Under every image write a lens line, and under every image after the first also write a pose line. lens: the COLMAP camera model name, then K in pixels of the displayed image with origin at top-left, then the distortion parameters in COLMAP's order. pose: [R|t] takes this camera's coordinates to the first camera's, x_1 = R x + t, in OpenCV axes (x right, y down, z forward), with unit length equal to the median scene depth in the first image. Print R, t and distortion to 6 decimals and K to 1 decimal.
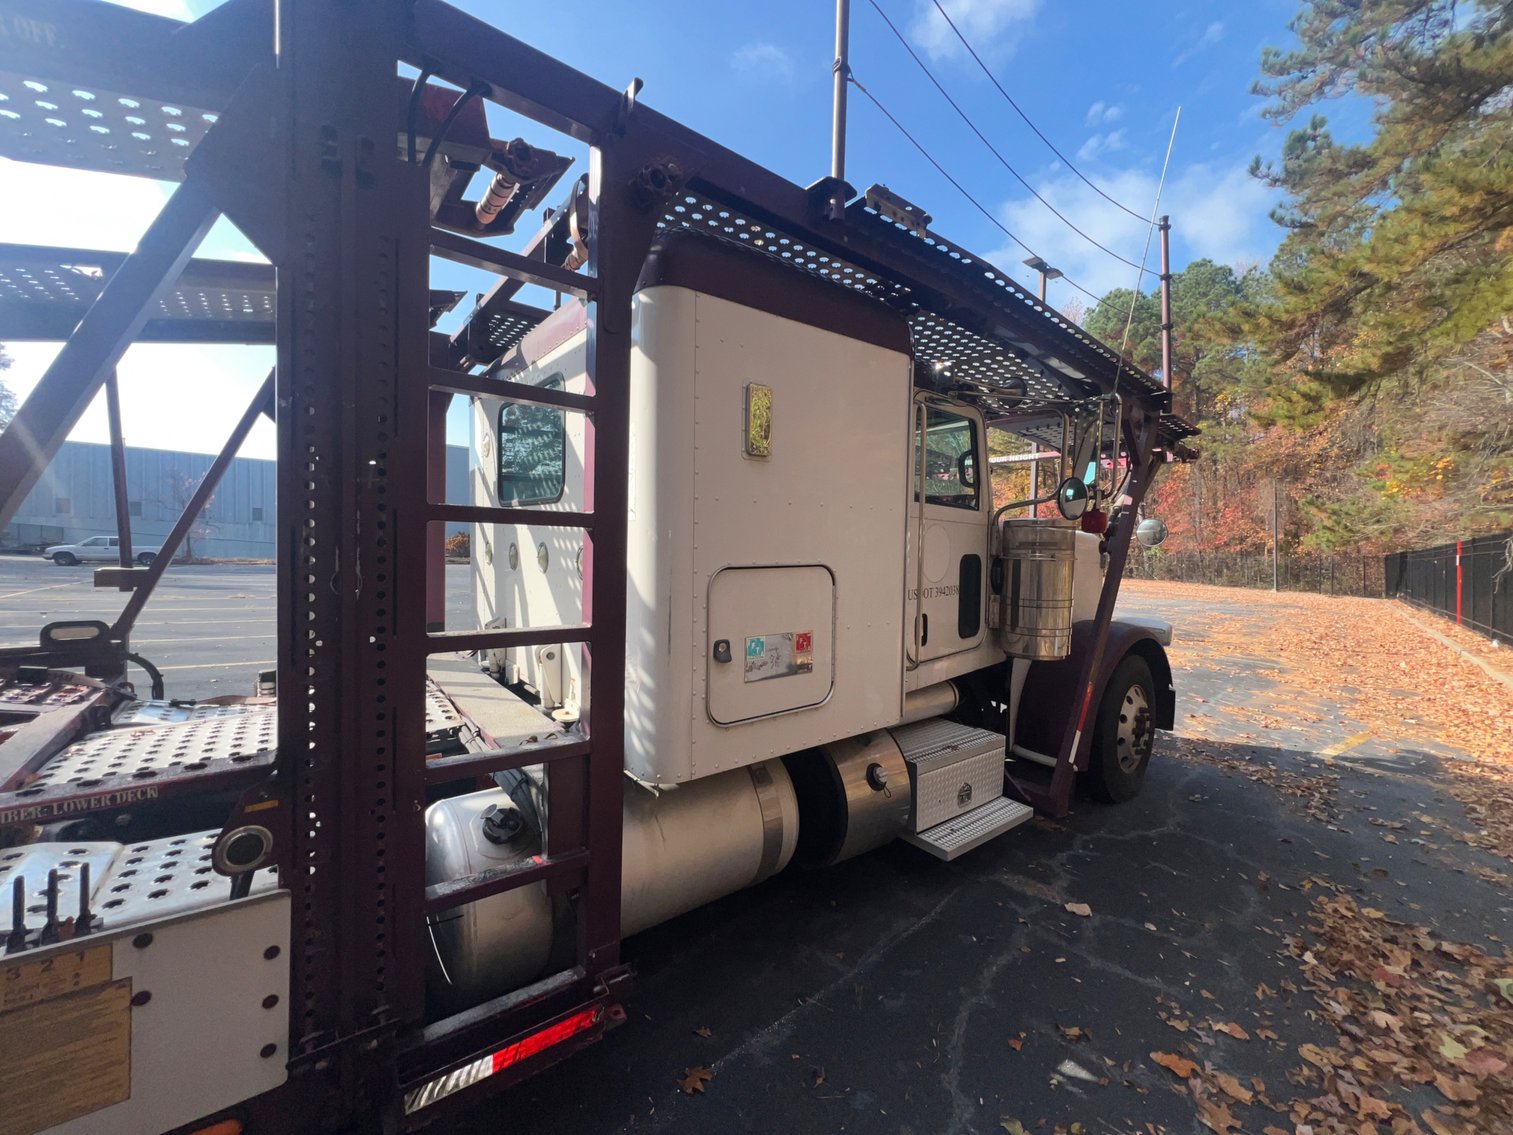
lens RADIAL K [[609.3, 0, 752.1], [0, 609.3, 562.1], [0, 0, 1]] dist [0.002326, 0.000042]
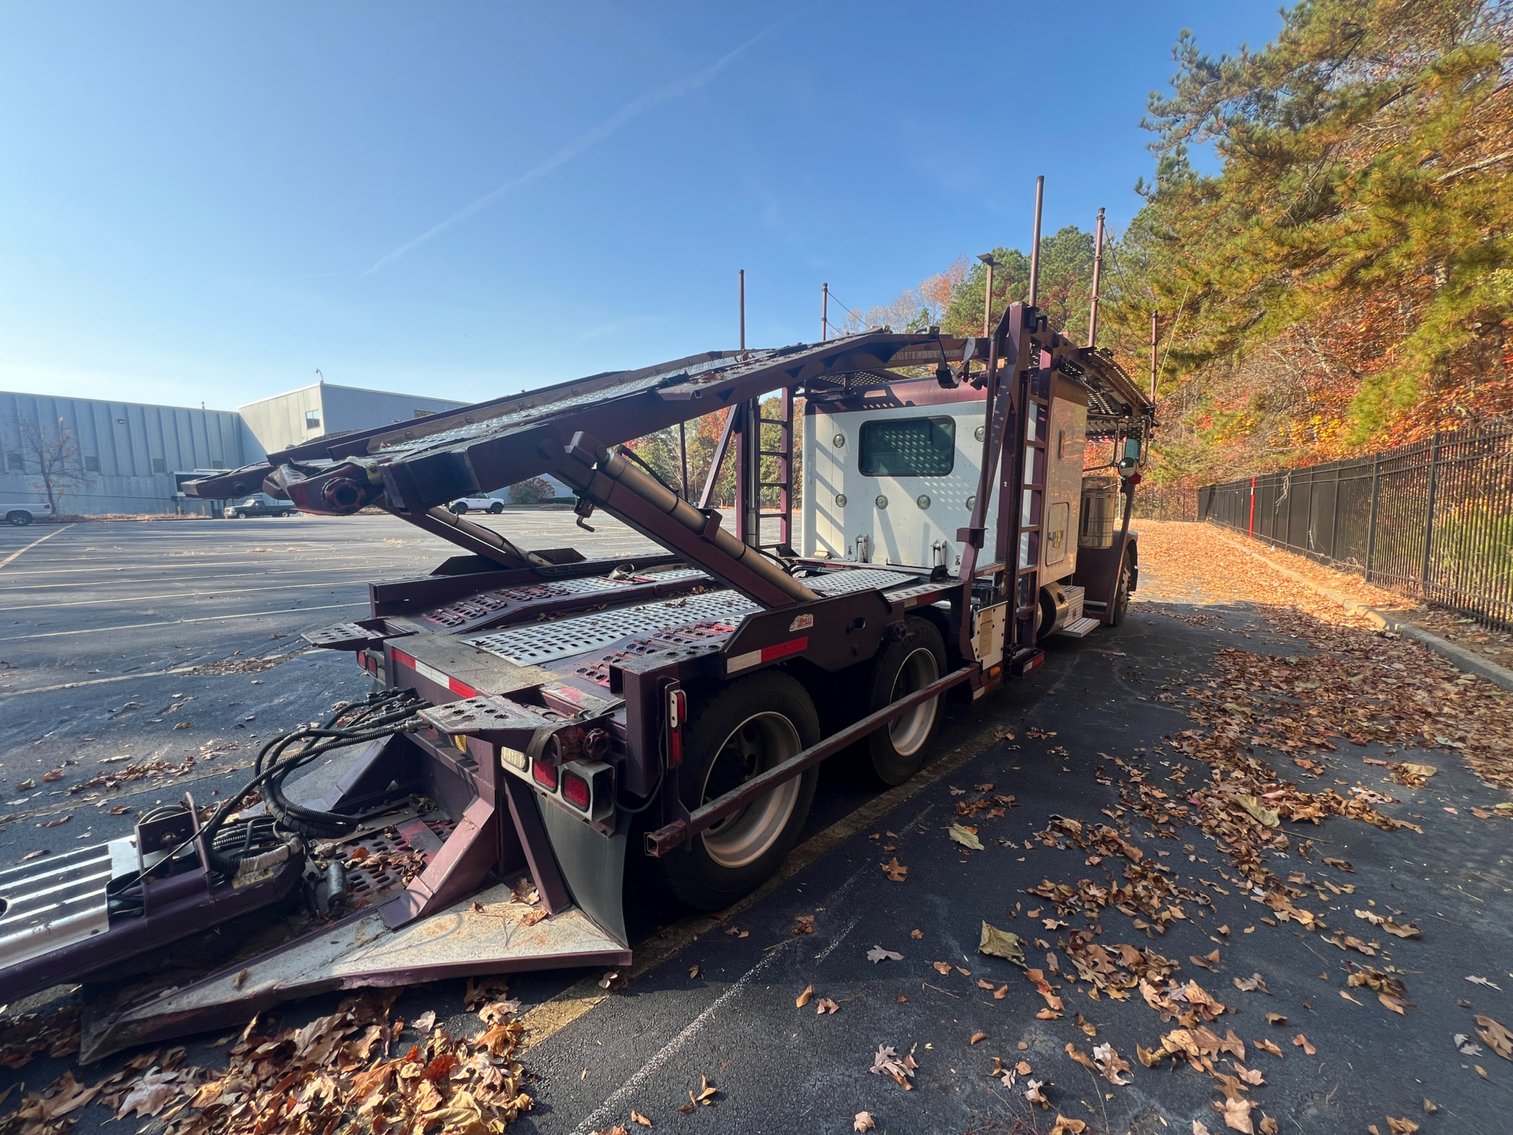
lens RADIAL K [[609.3, 0, 752.1], [0, 609.3, 562.1], [0, 0, 1]] dist [0.002326, 0.000042]
pose [[0.982484, -0.040744, 0.181837, -0.255634], [0.023496, 0.995102, 0.096024, -0.002718], [-0.184859, -0.090070, 0.978629, -0.186145]]
